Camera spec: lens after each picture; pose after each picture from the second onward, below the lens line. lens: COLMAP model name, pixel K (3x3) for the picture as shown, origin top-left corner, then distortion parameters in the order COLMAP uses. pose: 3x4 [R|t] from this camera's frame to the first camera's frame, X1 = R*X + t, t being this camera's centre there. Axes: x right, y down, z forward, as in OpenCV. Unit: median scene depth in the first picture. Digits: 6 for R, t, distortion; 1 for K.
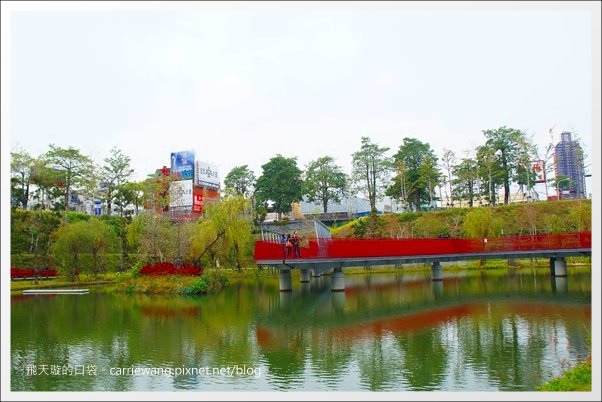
lens RADIAL K [[478.2, 0, 342.5], [0, 478.2, 200.9], [0, 0, 1]] dist [-0.088213, 0.003913]
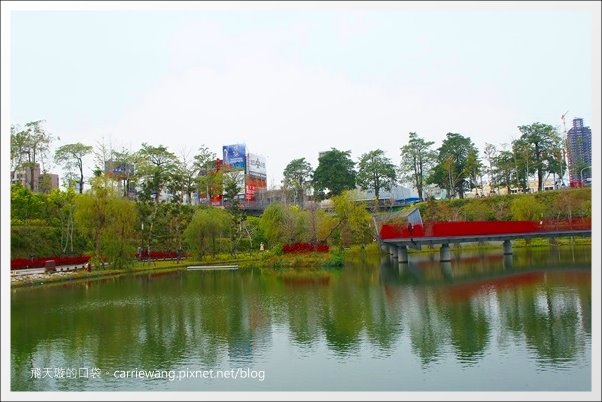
lens RADIAL K [[478.2, 0, 342.5], [0, 478.2, 200.9], [0, 0, 1]] dist [-0.088213, 0.003913]
pose [[0.999901, -0.011756, -0.007678, -0.112703], [0.012001, 0.999390, 0.032807, -0.011132], [0.007287, -0.032896, 0.999432, -0.129863]]
